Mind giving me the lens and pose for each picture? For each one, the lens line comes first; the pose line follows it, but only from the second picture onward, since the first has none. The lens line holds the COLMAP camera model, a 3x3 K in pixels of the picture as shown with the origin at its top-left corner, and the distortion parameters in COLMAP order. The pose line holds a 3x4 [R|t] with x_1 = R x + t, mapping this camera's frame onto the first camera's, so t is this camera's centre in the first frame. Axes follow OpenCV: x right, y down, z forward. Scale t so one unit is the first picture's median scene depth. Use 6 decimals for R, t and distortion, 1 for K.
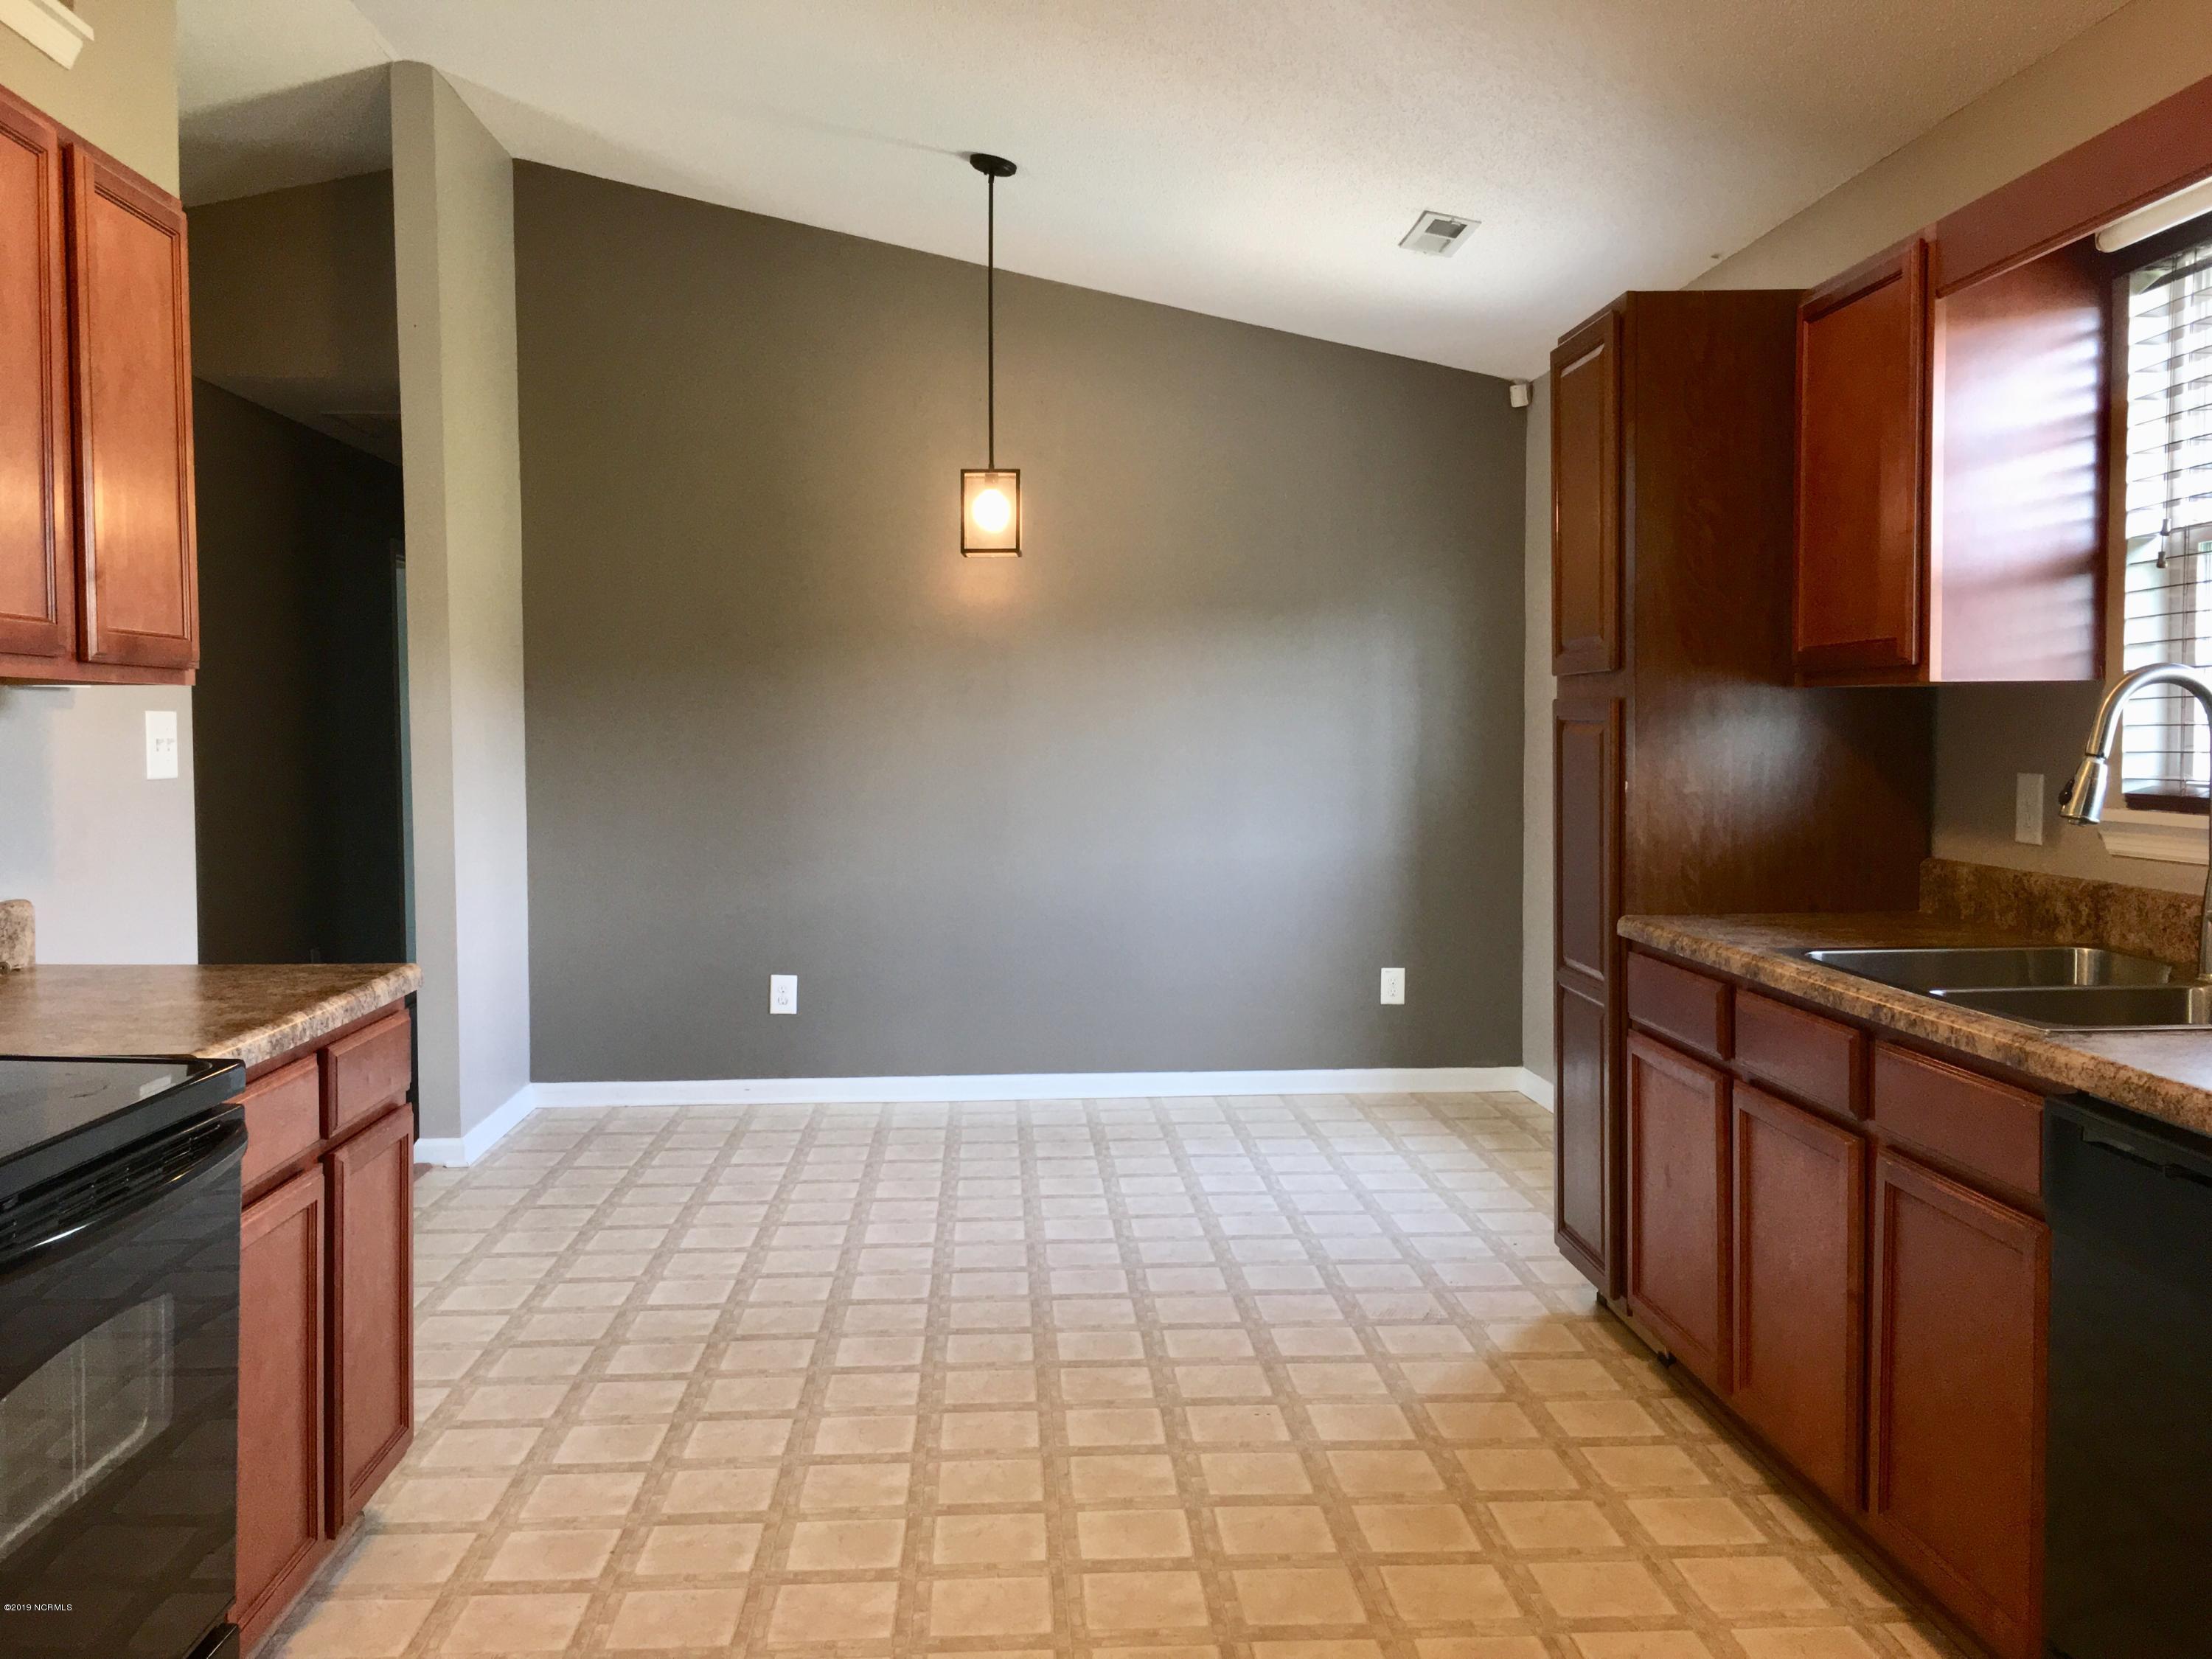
lens RADIAL K [[1881.0, 0, 1105.7], [0, 1881.0, 823.1], [0, 0, 1]] dist [0.013957, -0.009336]
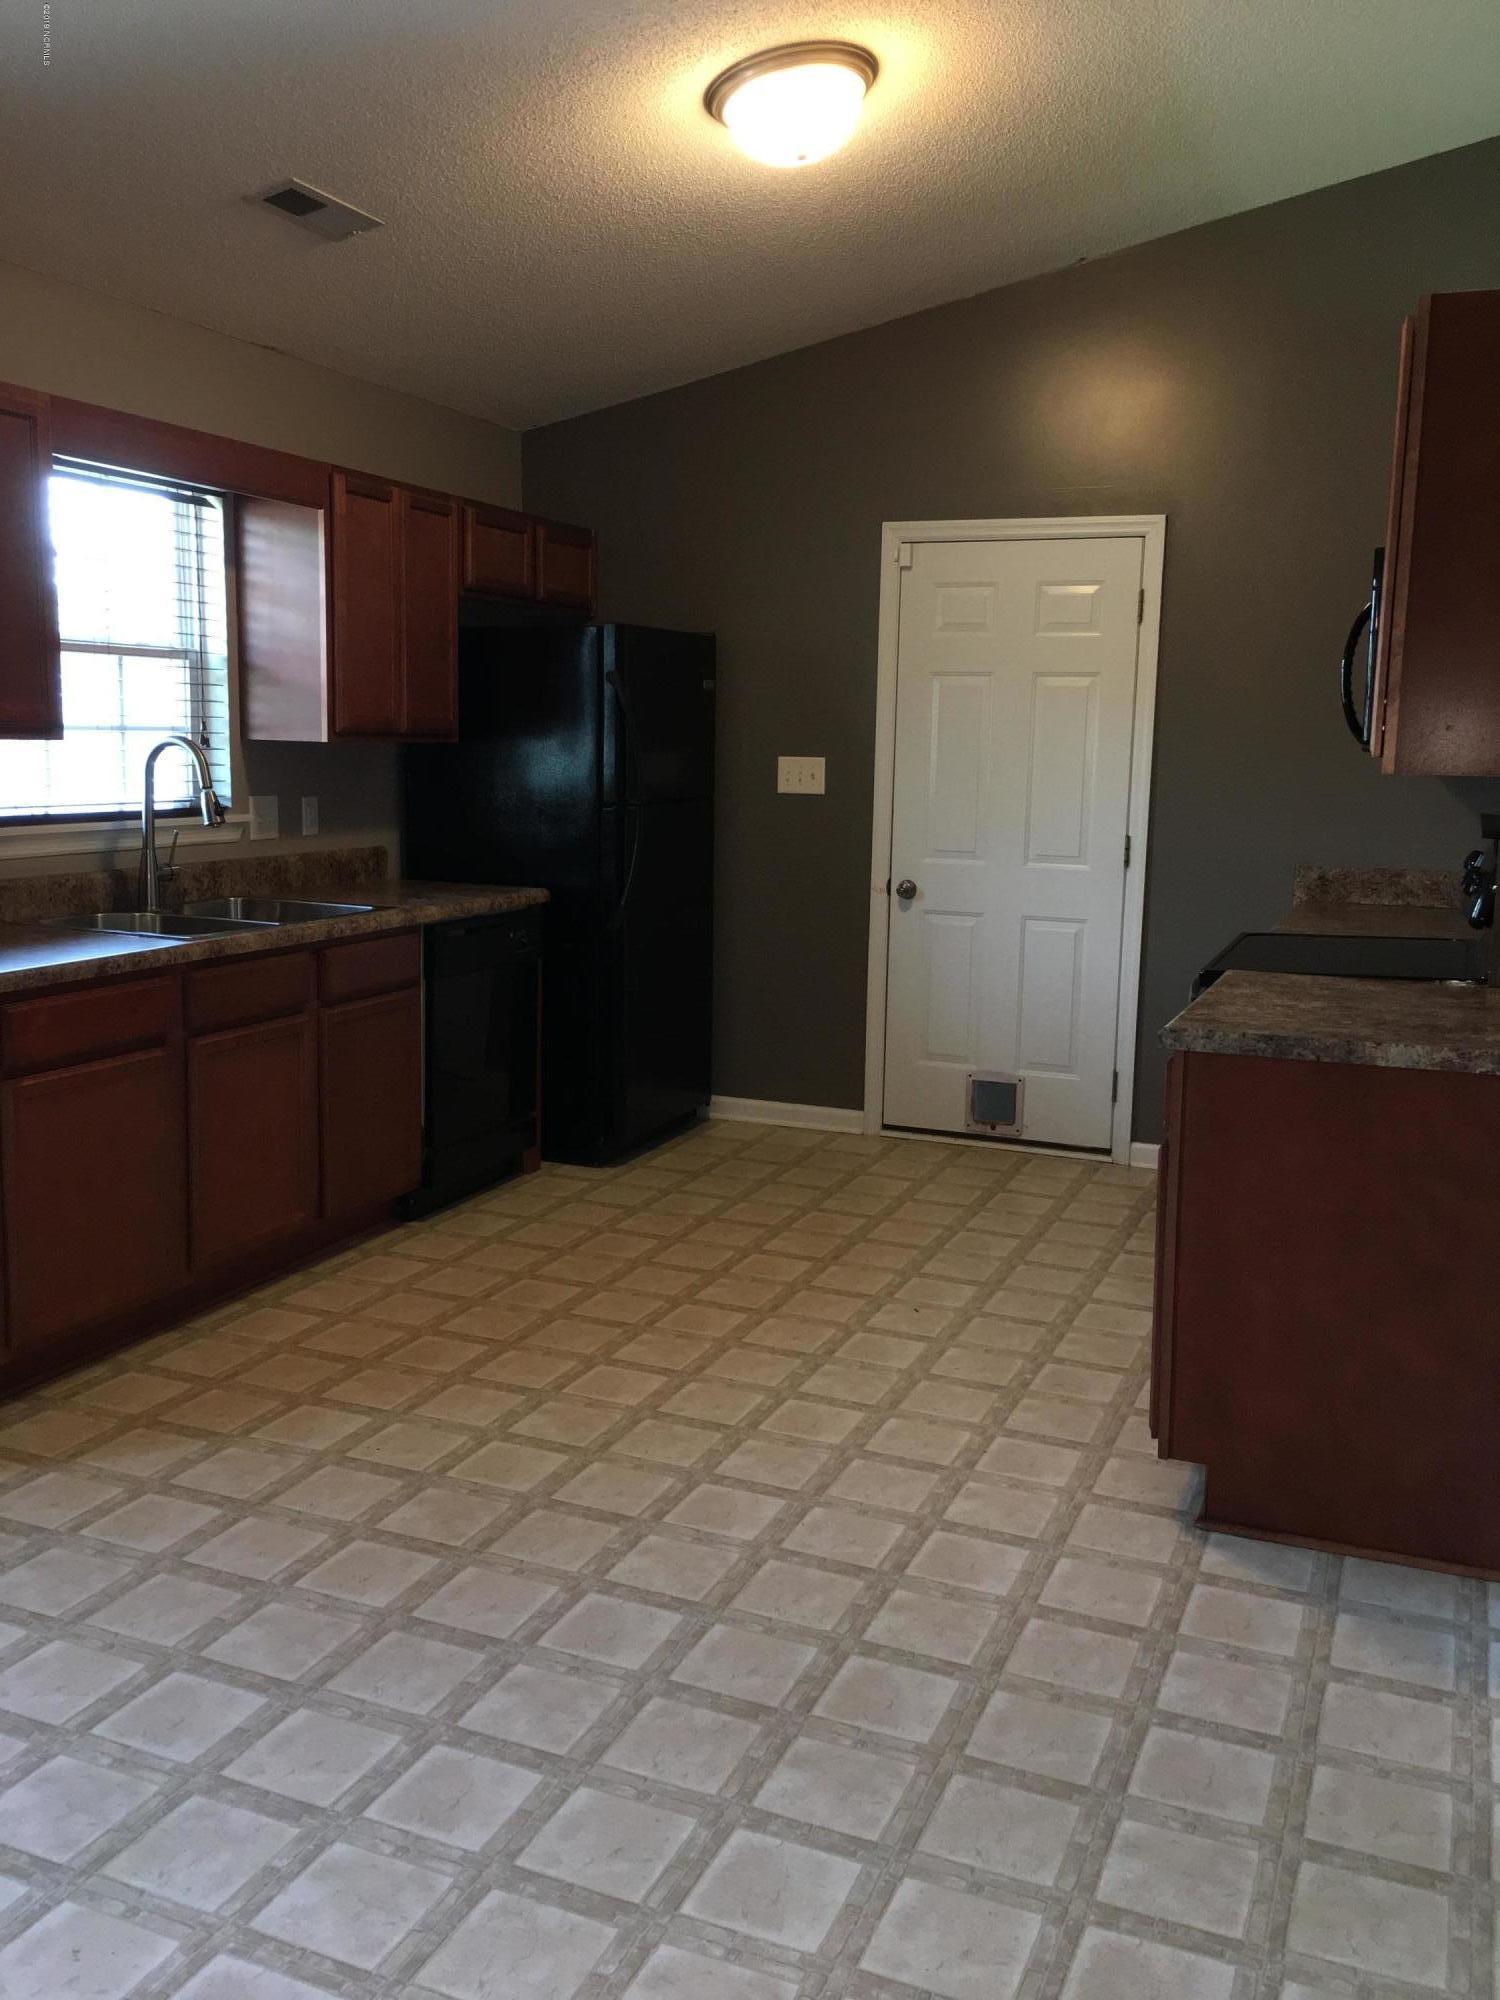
lens RADIAL K [[1700.7, 0, 749.2], [0, 1700.7, 999.3], [0, 0, 1]] dist [0.013957, -0.009336]
pose [[-0.898530, -0.082996, 0.430994, -0.501229], [0.005014, 0.979954, 0.199161, -0.121416], [-0.438884, 0.181113, -0.880102, 1.724866]]
